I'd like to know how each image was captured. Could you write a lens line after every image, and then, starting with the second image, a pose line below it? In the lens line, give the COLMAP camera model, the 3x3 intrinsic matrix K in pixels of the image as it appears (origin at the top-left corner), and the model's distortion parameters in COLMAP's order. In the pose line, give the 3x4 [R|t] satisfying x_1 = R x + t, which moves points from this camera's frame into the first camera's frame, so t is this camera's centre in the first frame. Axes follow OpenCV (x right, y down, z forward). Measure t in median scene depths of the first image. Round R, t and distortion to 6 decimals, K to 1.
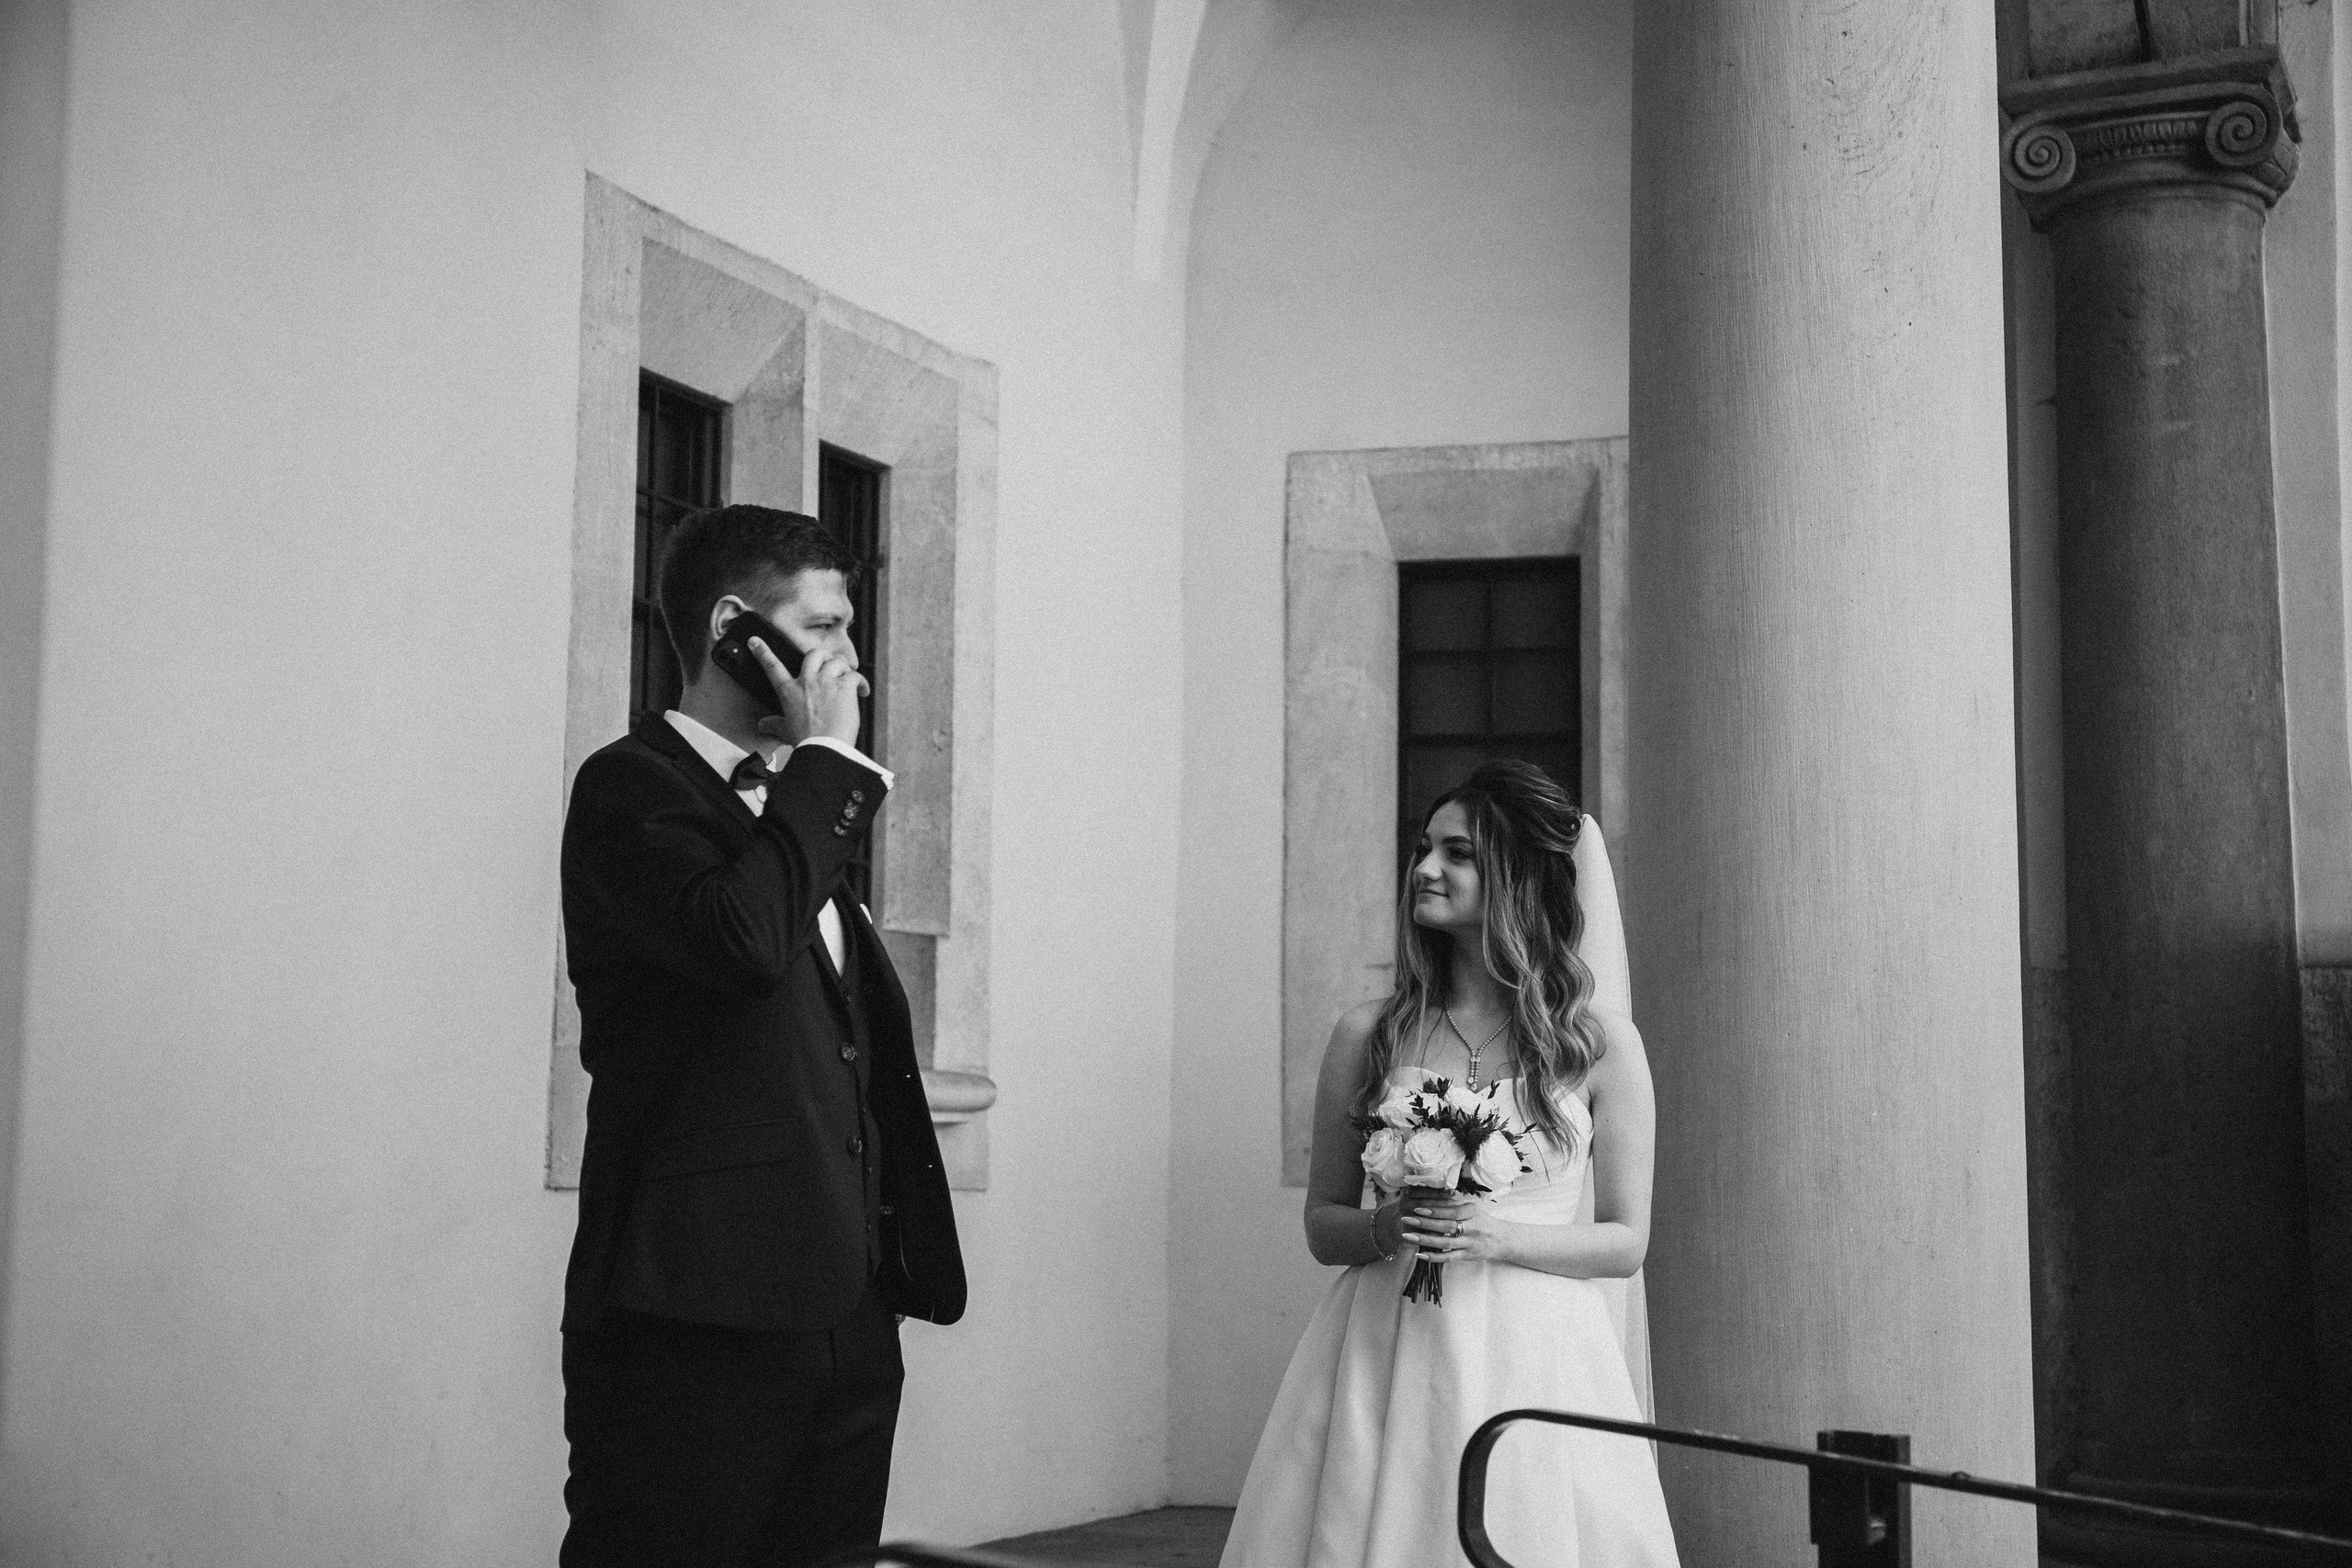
lens RADIAL K [[3200.0, 0, 1172.3], [0, 3200.0, 771.1], [0, 0, 1]] dist [0.104931, 0.000000]
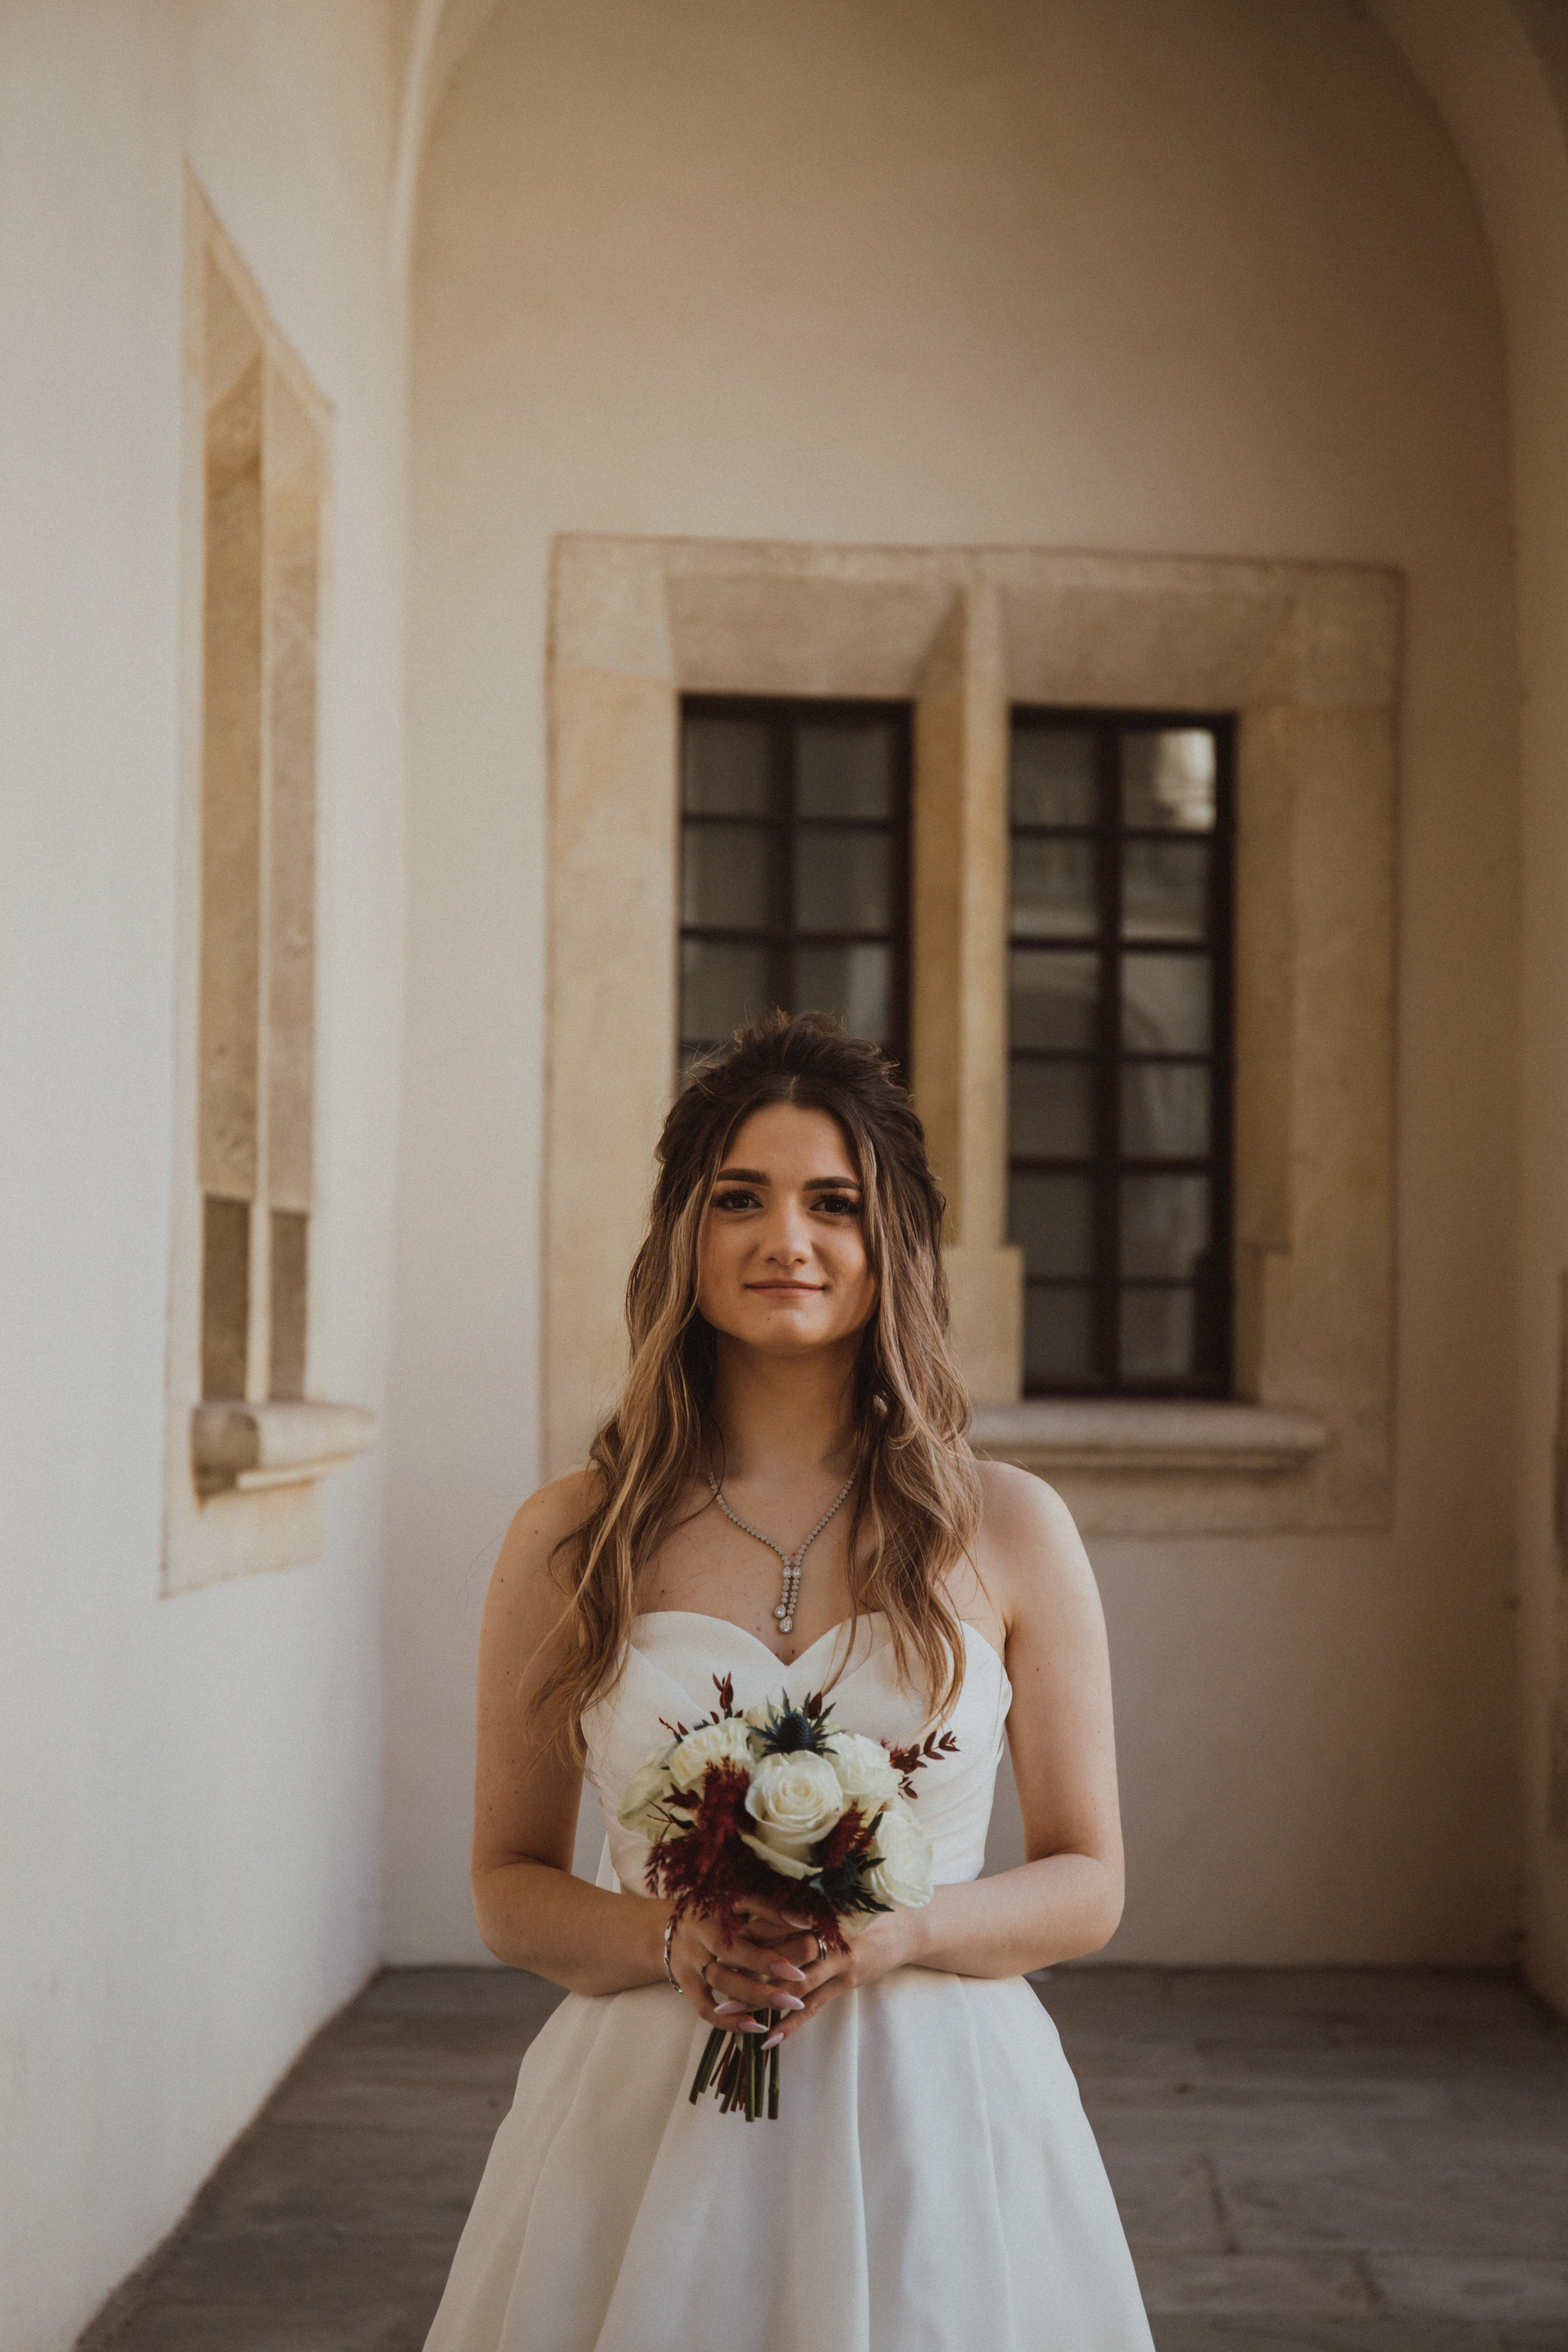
lens RADIAL K [[4594.7, 0, 791.4], [0, 4594.7, 1186.9], [0, 0, 1]] dist [0.137831, 0.000000]
pose [[0.927659, 0.018228, 0.372982, -0.350582], [-0.047817, 0.996384, 0.070234, -0.031973], [-0.370353, -0.082989, 0.925176, -0.000818]]
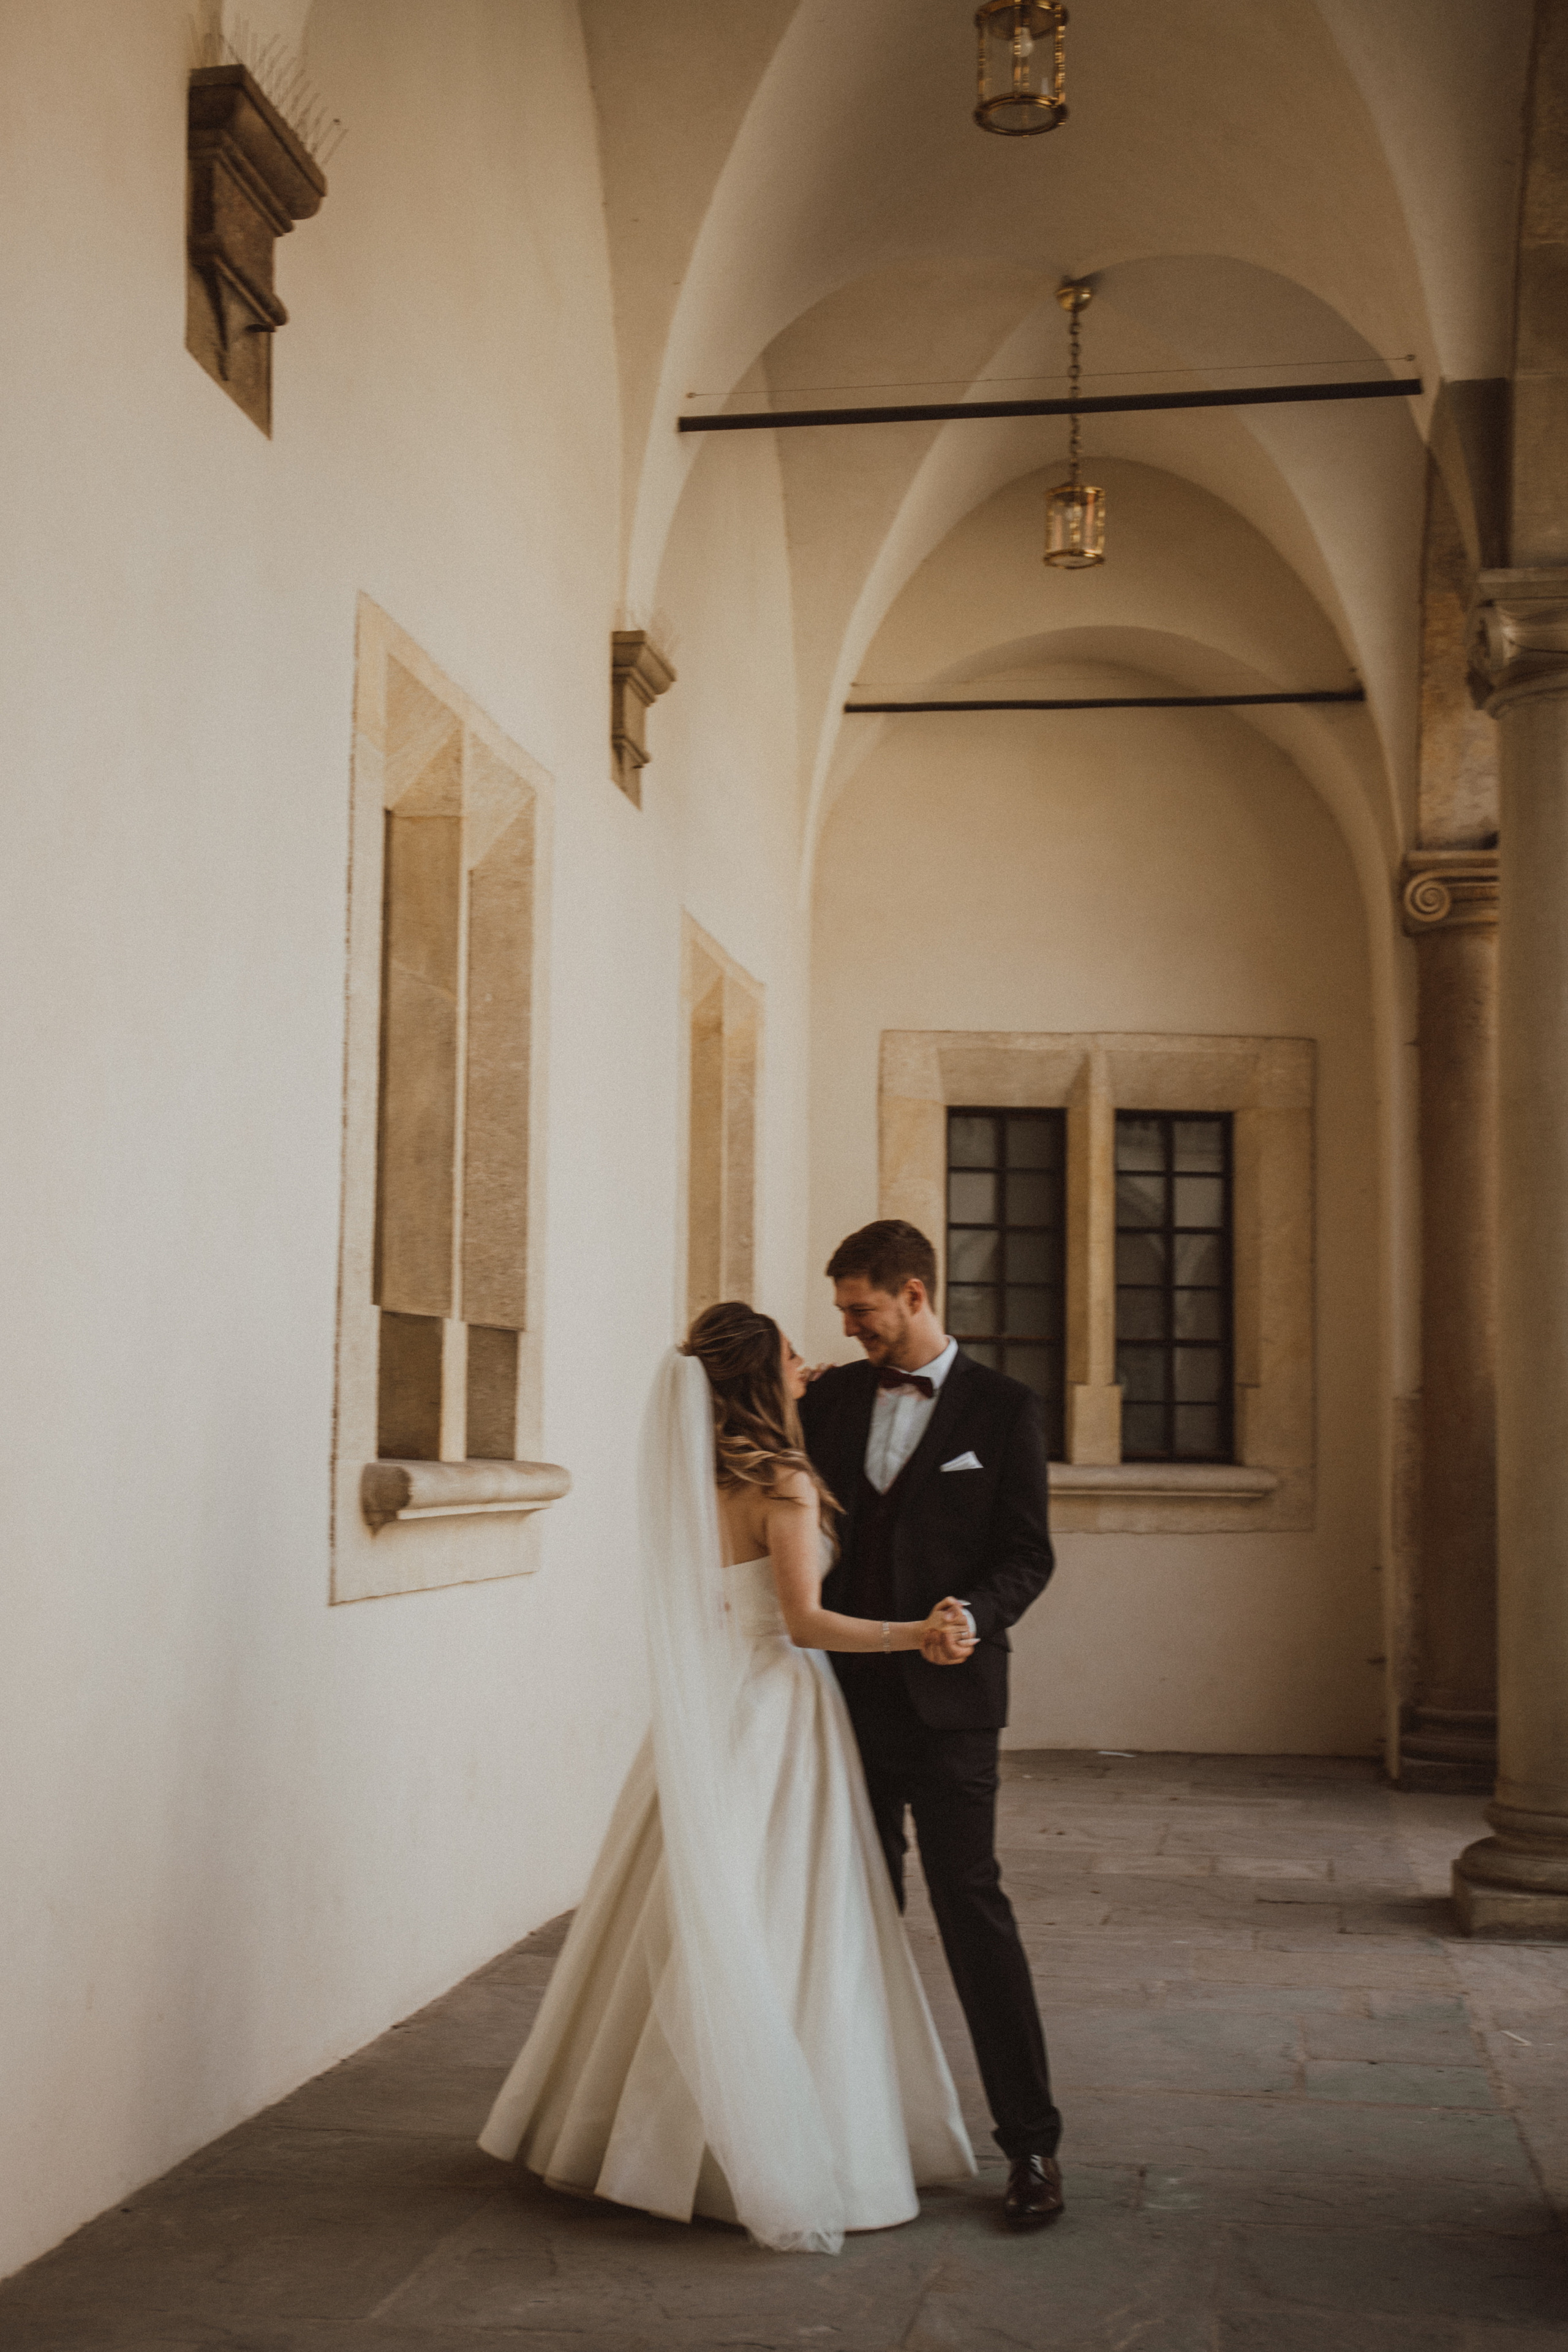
lens RADIAL K [[2905.5, 0, 798.5], [0, 2905.5, 1174.9], [0, 0, 1]] dist [0.018605, 0.000000]
pose [[0.965206, 0.029638, 0.259805, -0.399819], [-0.036439, 0.999107, 0.021397, -0.069887], [-0.258939, -0.030120, 0.965424, -0.319511]]
